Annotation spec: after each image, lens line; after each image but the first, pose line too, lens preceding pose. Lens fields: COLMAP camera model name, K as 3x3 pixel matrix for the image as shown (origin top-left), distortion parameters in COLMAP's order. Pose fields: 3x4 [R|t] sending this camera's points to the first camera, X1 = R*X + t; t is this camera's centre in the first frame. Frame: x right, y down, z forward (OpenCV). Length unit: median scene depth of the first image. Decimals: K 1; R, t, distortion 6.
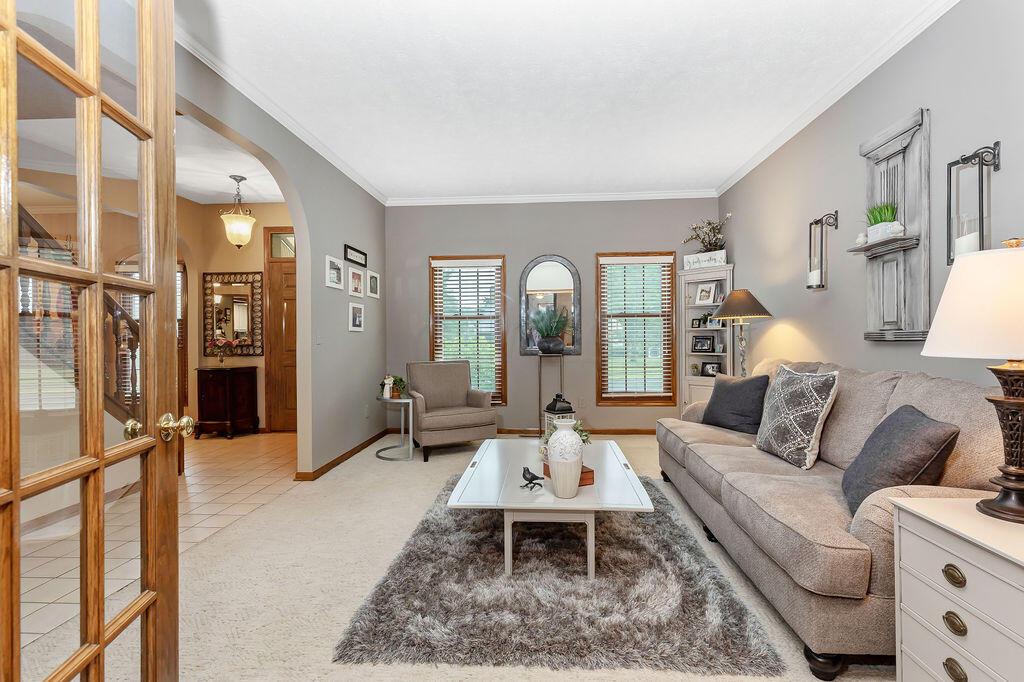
lens RADIAL K [[466.6, 0, 512.0], [0, 466.6, 341.0], [0, 0, 1]] dist [0.000235, -0.000044]
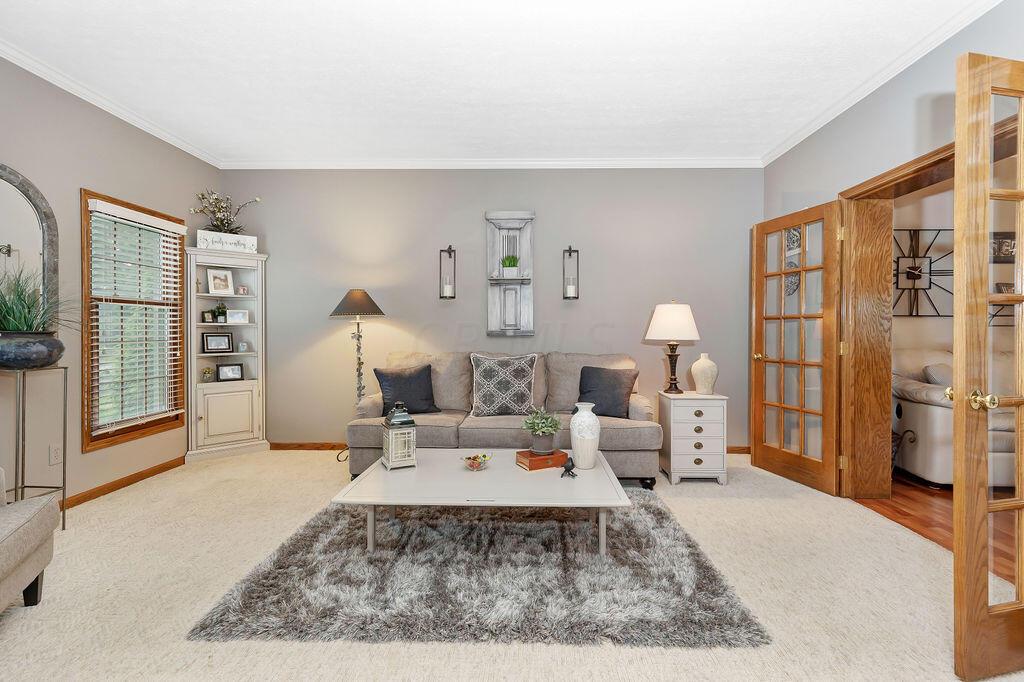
lens RADIAL K [[466.6, 0, 512.0], [0, 466.6, 341.0], [0, 0, 1]] dist [0.000235, -0.000044]
pose [[-0.049276, -0.013518, 0.998694, -0.433103], [0.010292, 0.999848, 0.014042, -0.002759], [-0.998732, 0.010970, -0.049129, 0.515487]]
